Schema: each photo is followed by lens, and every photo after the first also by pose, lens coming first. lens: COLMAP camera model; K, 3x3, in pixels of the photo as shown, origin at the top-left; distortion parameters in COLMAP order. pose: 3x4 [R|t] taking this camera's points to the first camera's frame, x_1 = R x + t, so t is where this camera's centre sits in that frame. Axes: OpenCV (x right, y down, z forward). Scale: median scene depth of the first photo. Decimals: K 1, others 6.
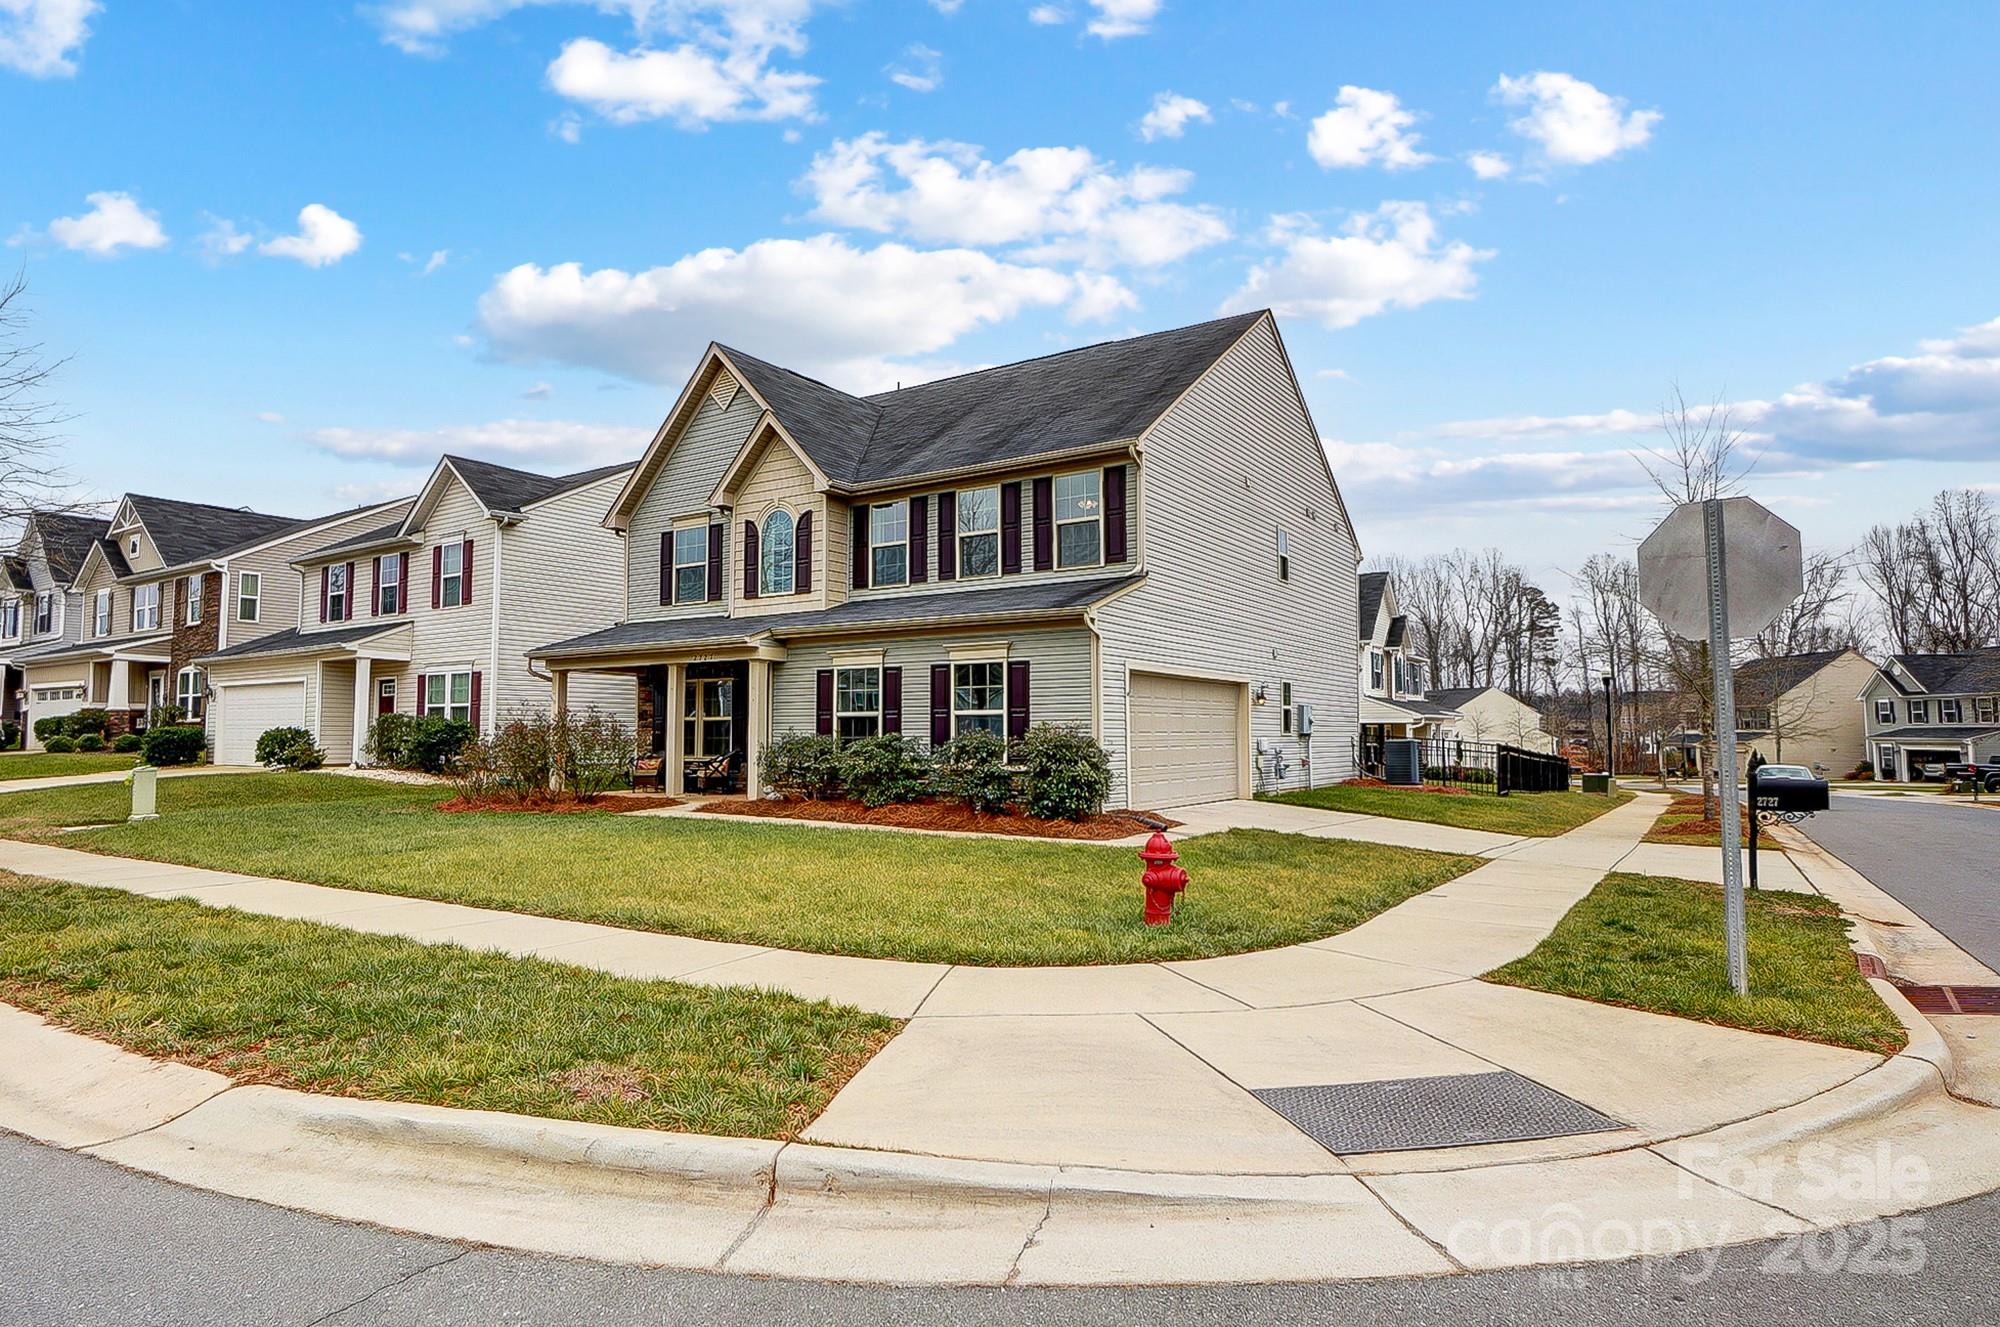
lens RADIAL K [[1088.9, 0, 1000.6], [0, 1088.9, 671.4], [0, 0, 1]] dist [-0.022571, 0.000117]
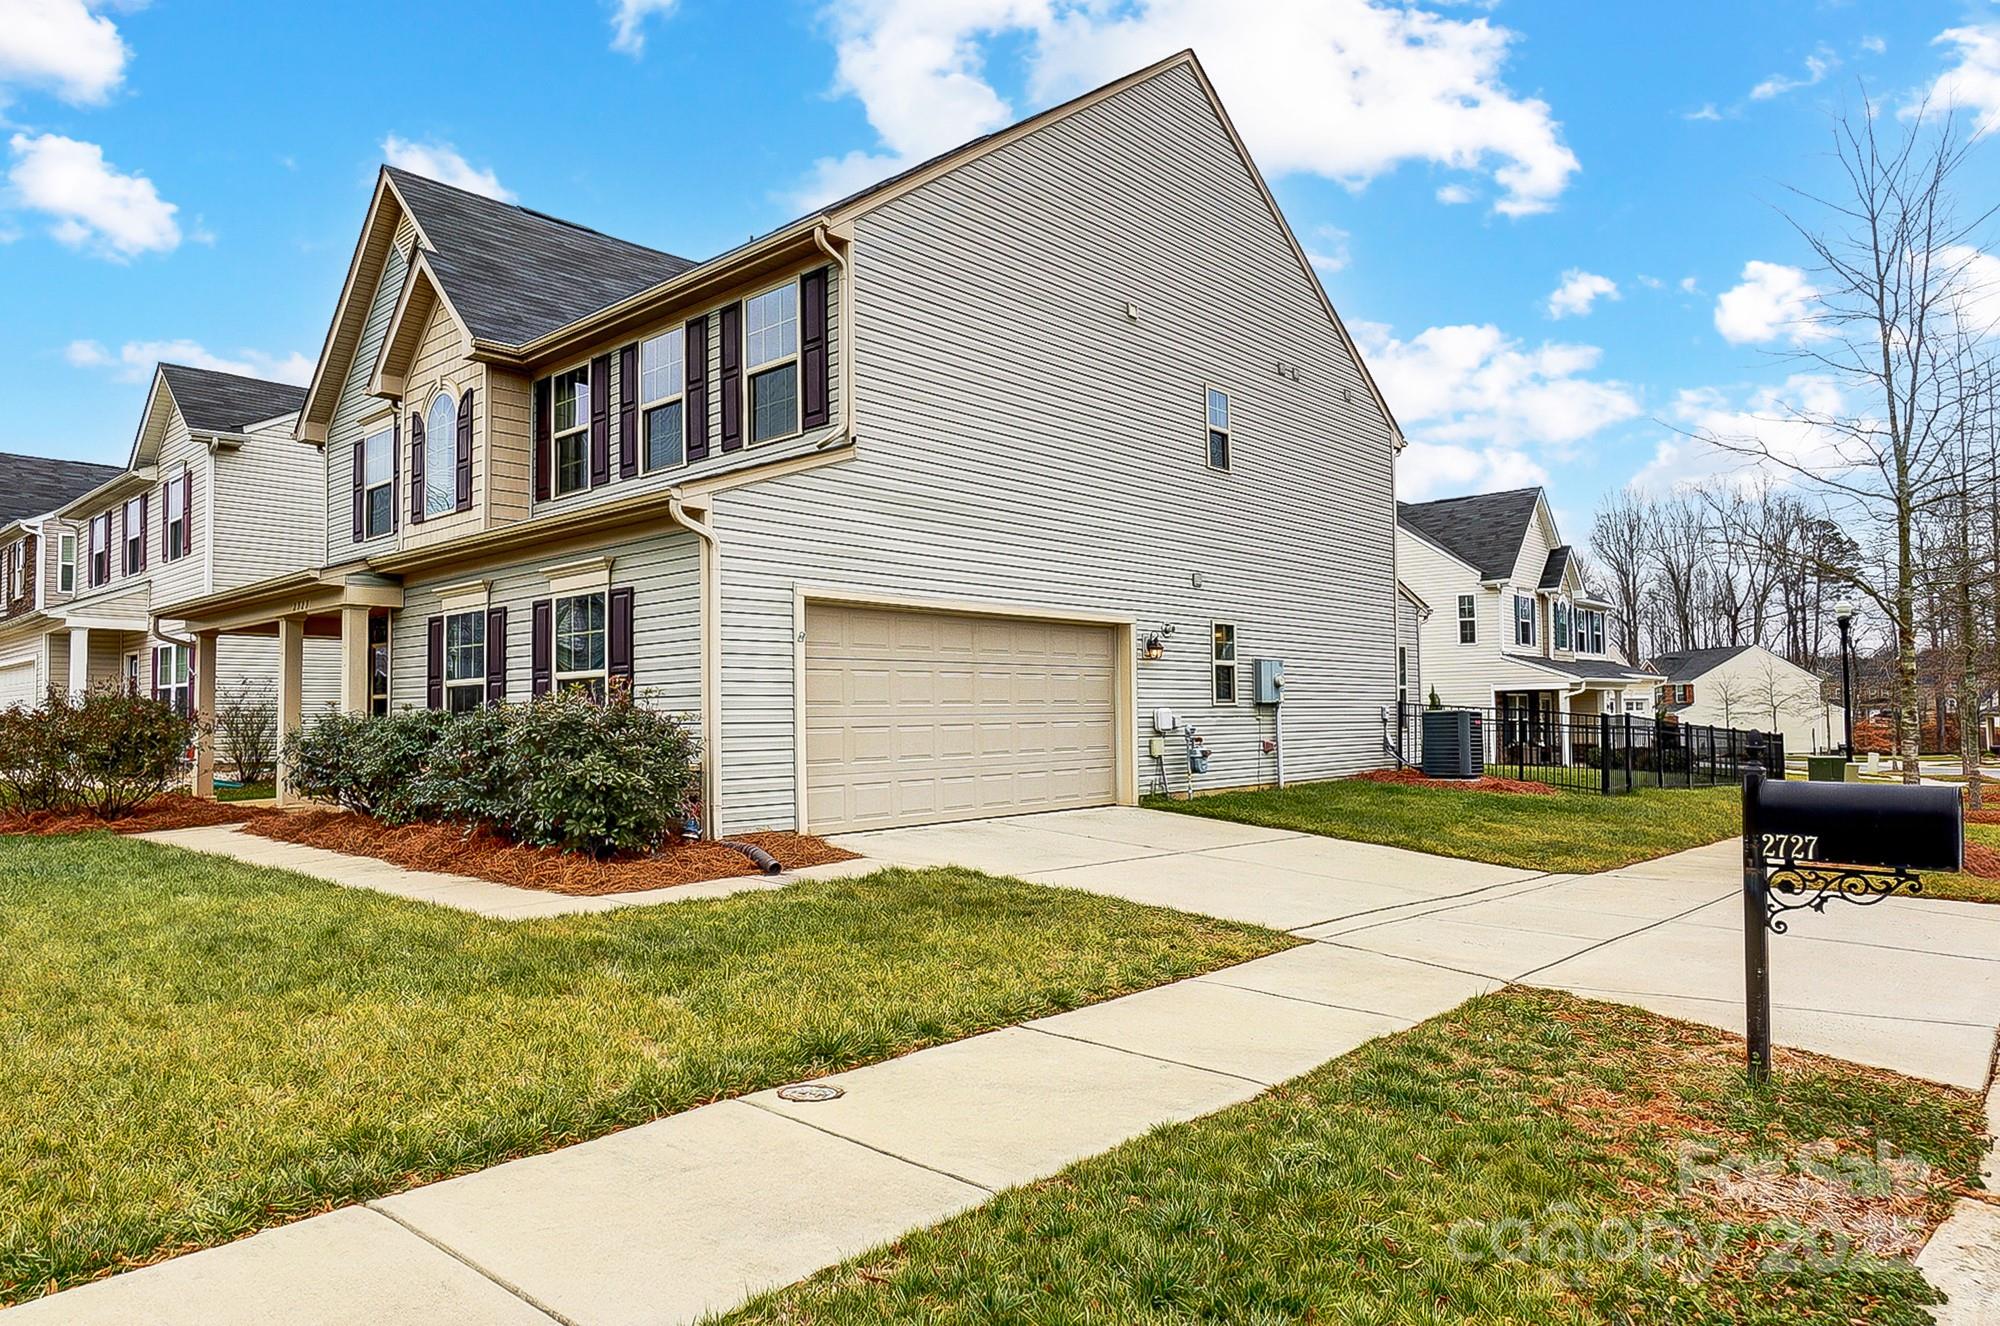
lens RADIAL K [[1221.6, 0, 1003.2], [0, 1221.6, 667.0], [0, 0, 1]] dist [0.001003, 0.002123]
pose [[0.989445, -0.021254, -0.143343, 0.255875], [0.023680, 0.999603, 0.015240, 0.022866], [0.142962, -0.018473, 0.989556, 0.274923]]
